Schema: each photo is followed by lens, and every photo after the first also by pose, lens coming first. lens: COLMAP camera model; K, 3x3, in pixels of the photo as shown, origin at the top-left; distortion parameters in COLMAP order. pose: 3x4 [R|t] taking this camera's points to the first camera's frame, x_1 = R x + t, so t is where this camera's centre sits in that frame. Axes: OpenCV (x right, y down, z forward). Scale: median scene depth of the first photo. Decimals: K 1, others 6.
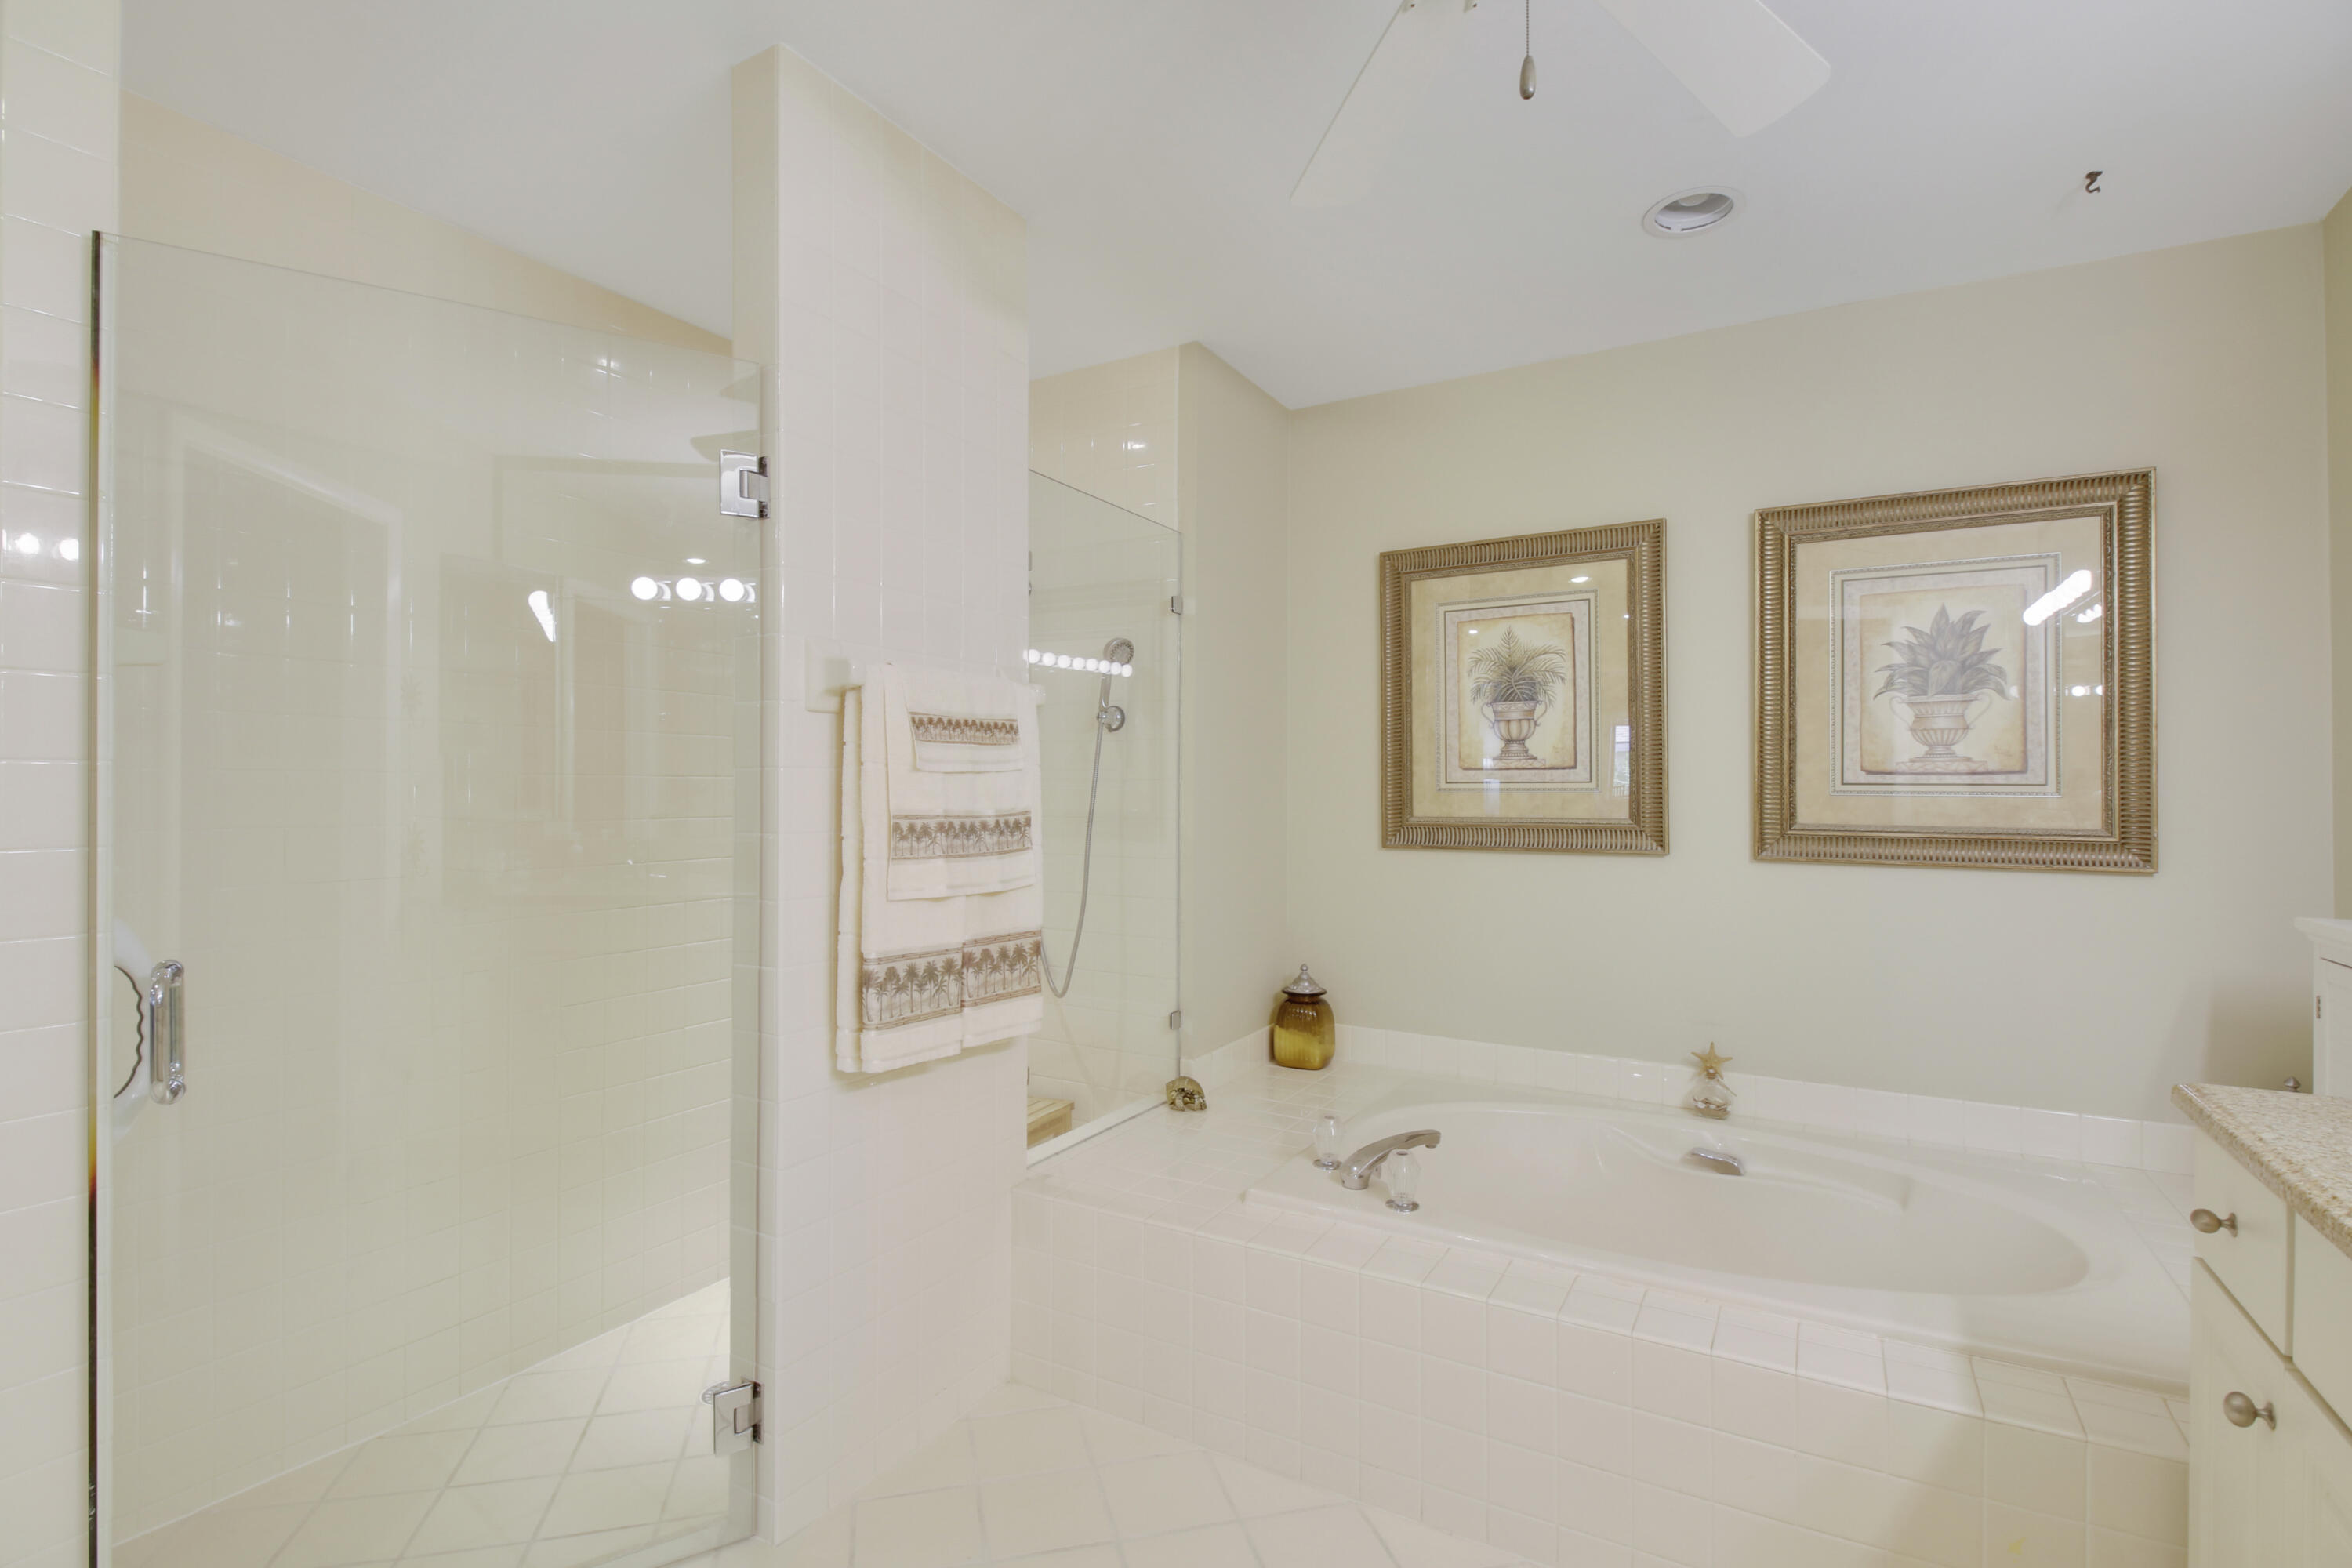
lens RADIAL K [[1101.2, 0, 1171.9], [0, 1101.2, 790.1], [0, 0, 1]] dist [0.000866, -0.013946]
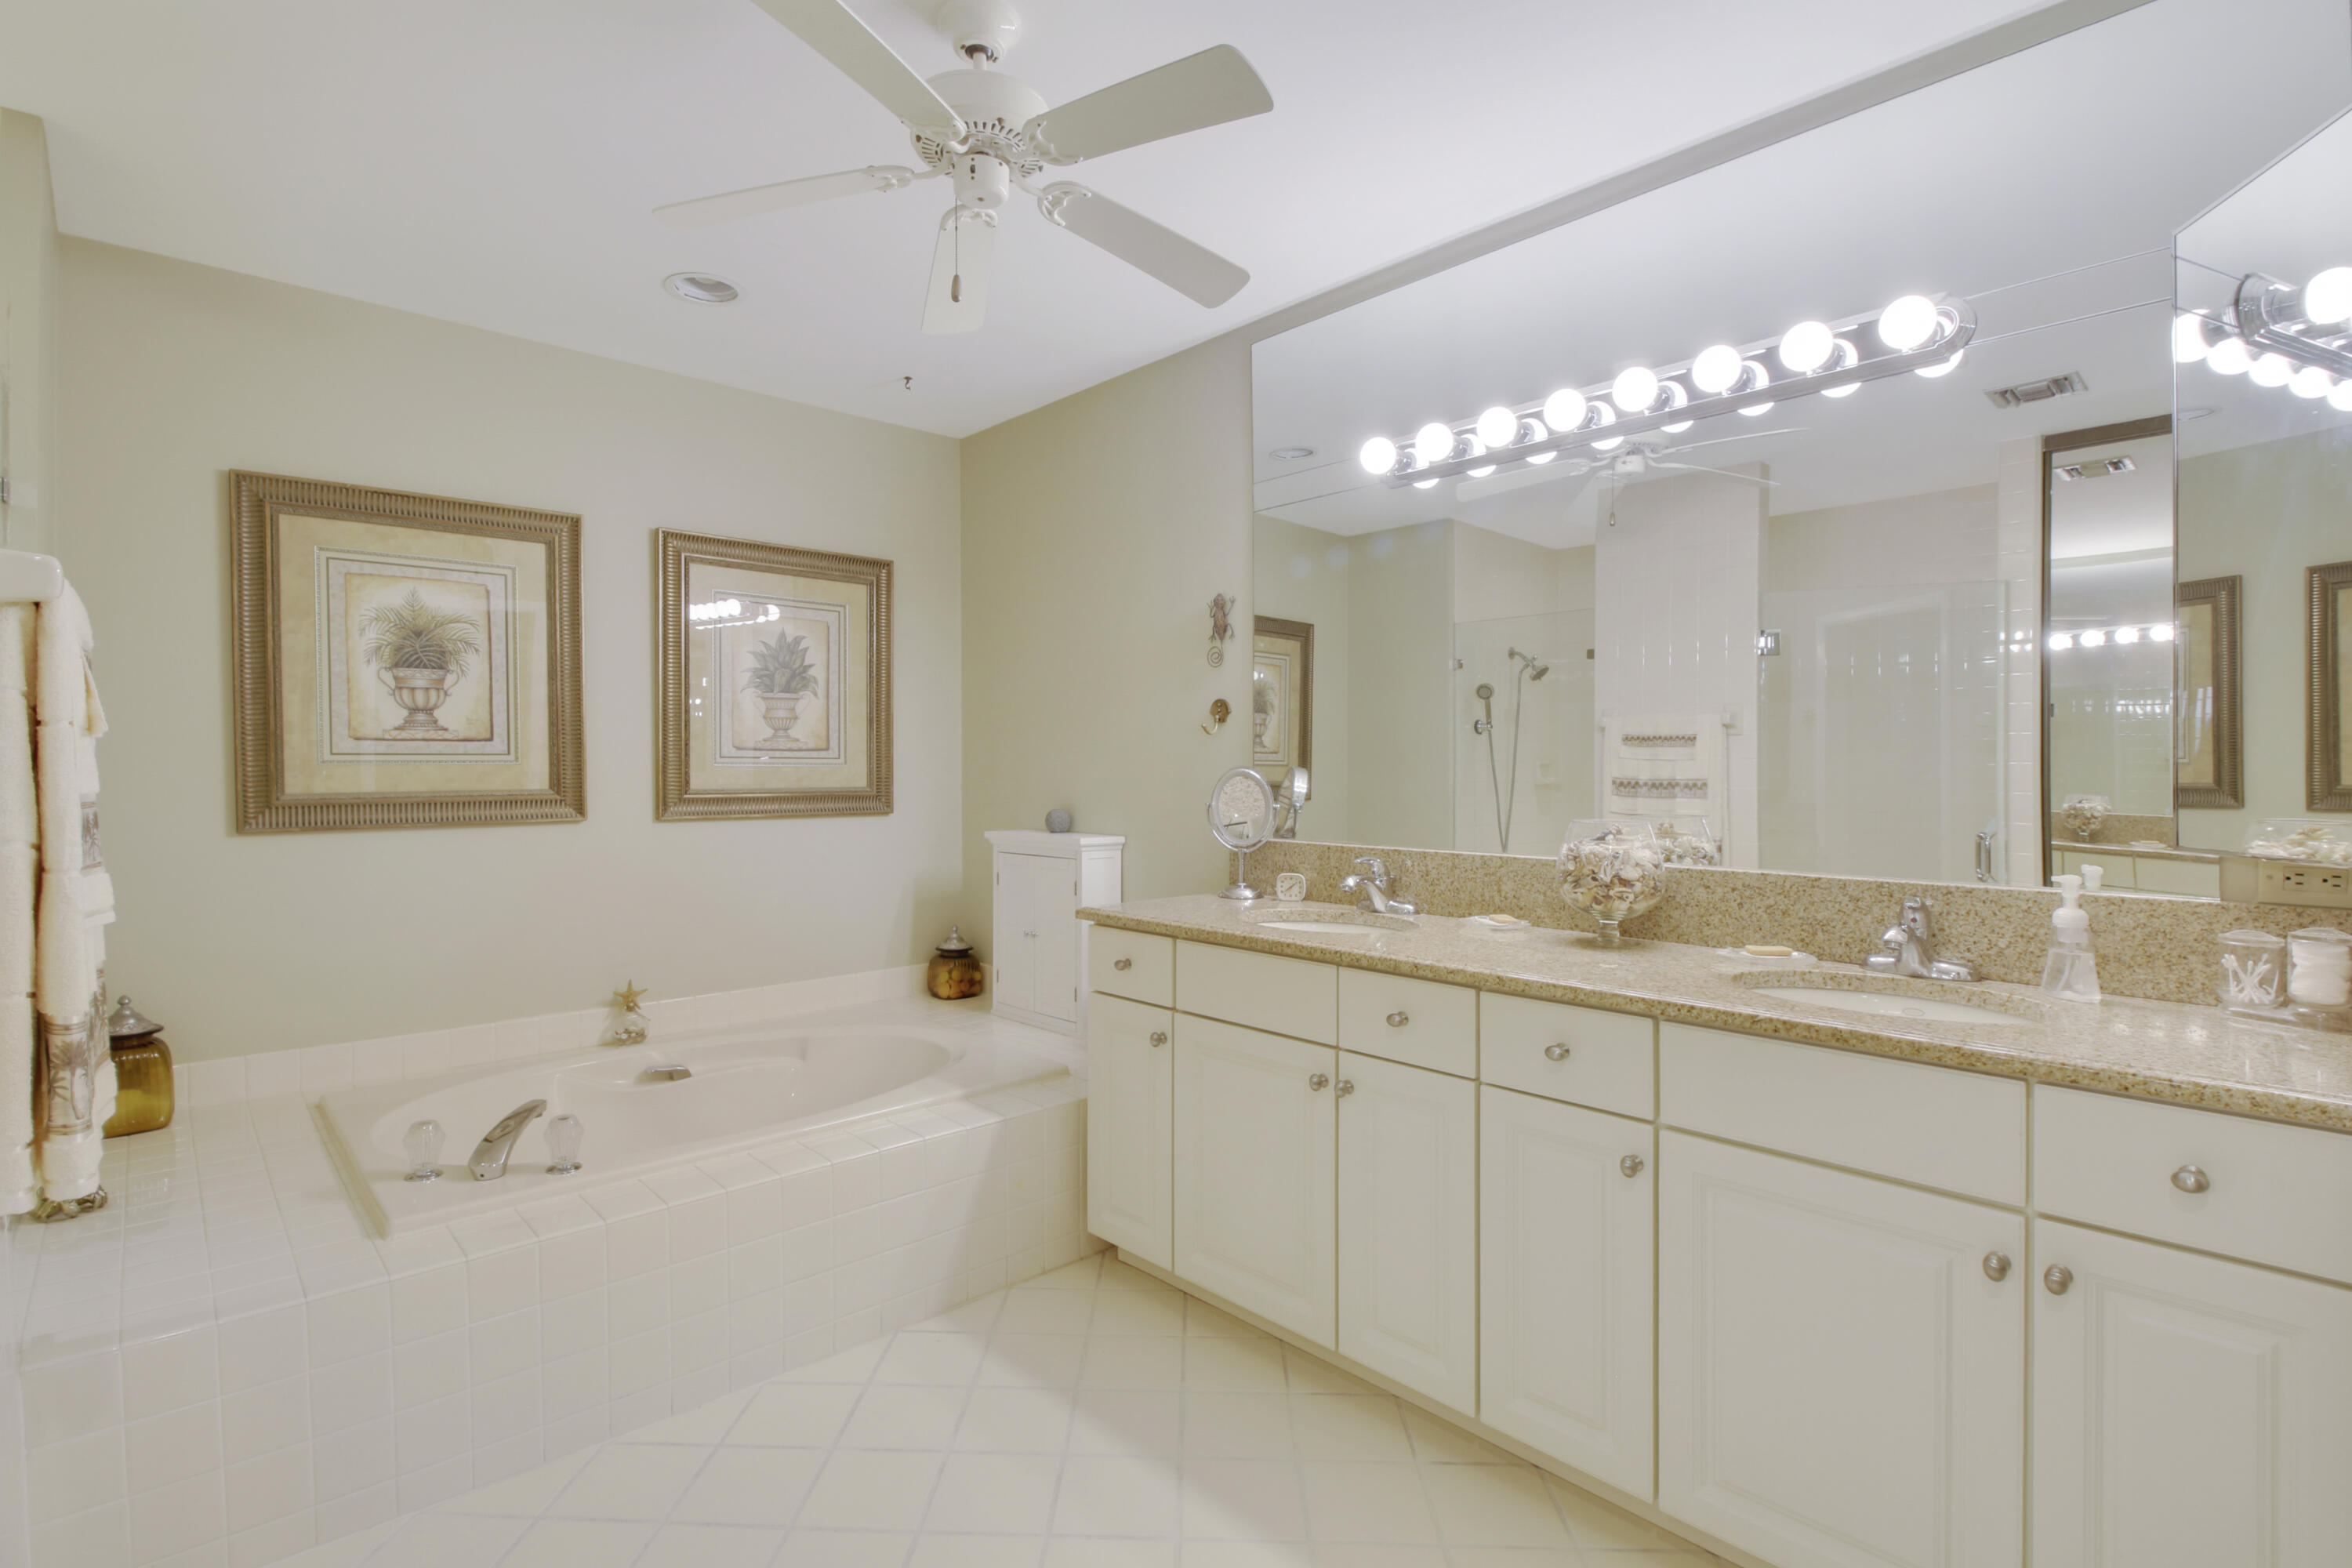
lens RADIAL K [[1095.3, 0, 1171.9], [0, 1095.3, 771.6], [0, 0, 1]] dist [-0.001594, -0.001967]
pose [[0.280148, -0.009119, 0.959914, -0.436207], [0.001223, 0.999957, 0.009142, 0.000091], [-0.959956, -0.001387, 0.280147, 0.125357]]
